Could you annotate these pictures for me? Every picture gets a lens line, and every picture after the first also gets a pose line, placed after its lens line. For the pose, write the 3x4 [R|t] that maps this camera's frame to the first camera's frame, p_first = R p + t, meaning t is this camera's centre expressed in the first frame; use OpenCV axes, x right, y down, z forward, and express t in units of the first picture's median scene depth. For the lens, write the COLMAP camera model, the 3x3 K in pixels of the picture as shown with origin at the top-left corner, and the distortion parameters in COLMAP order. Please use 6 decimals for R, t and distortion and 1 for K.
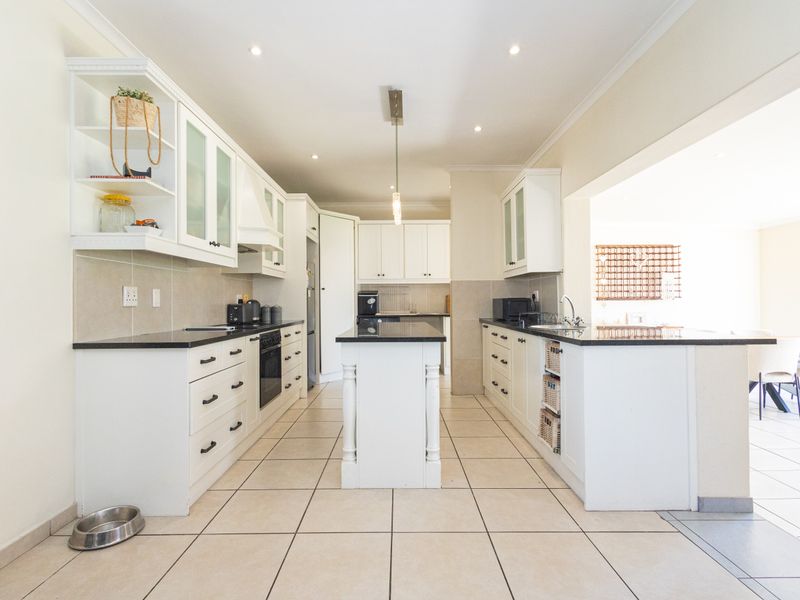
lens RADIAL K [[433.5, 0, 408.2], [0, 433.5, 297.9], [0, 0, 1]] dist [0.008865, -0.000723]
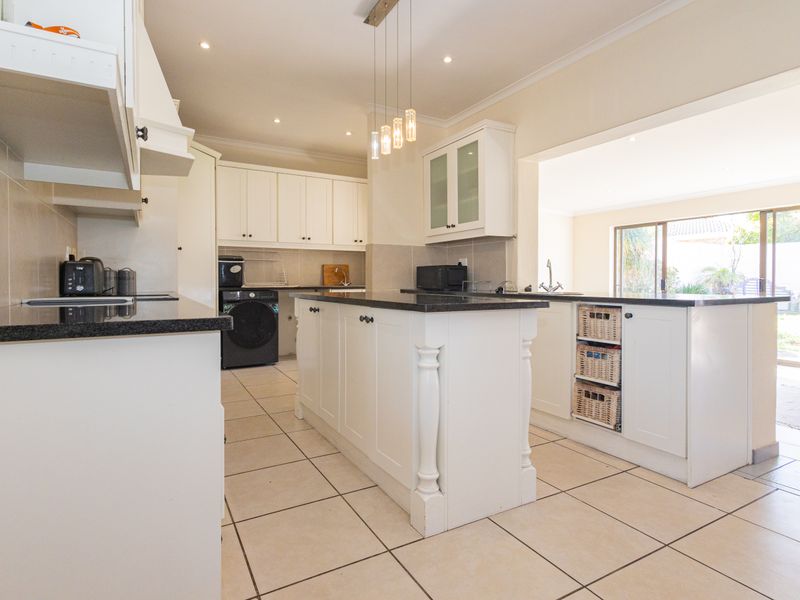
lens RADIAL K [[433.5, 0, 407.3], [0, 433.5, 289.2], [0, 0, 1]] dist [0.008865, -0.000723]
pose [[0.868924, -0.001974, 0.494942, -0.307413], [-0.011262, 0.999654, 0.023758, 0.032923], [-0.494818, -0.026218, 0.868601, 0.285300]]
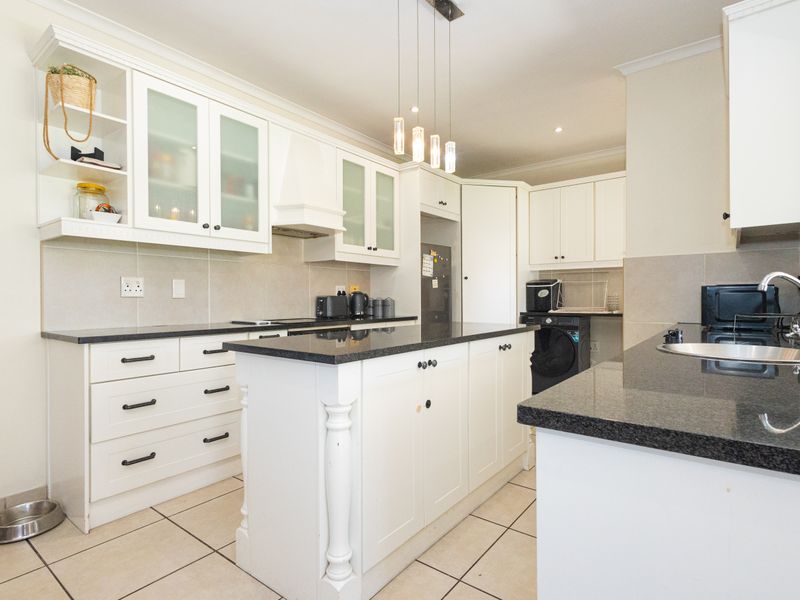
lens RADIAL K [[433.5, 0, 396.1], [0, 433.5, 302.9], [0, 0, 1]] dist [0.008865, -0.000723]
pose [[0.769766, 0.009349, -0.638257, 0.298069], [0.005686, 0.999753, 0.021502, 0.010026], [0.638301, -0.020181, 0.769523, 0.409292]]
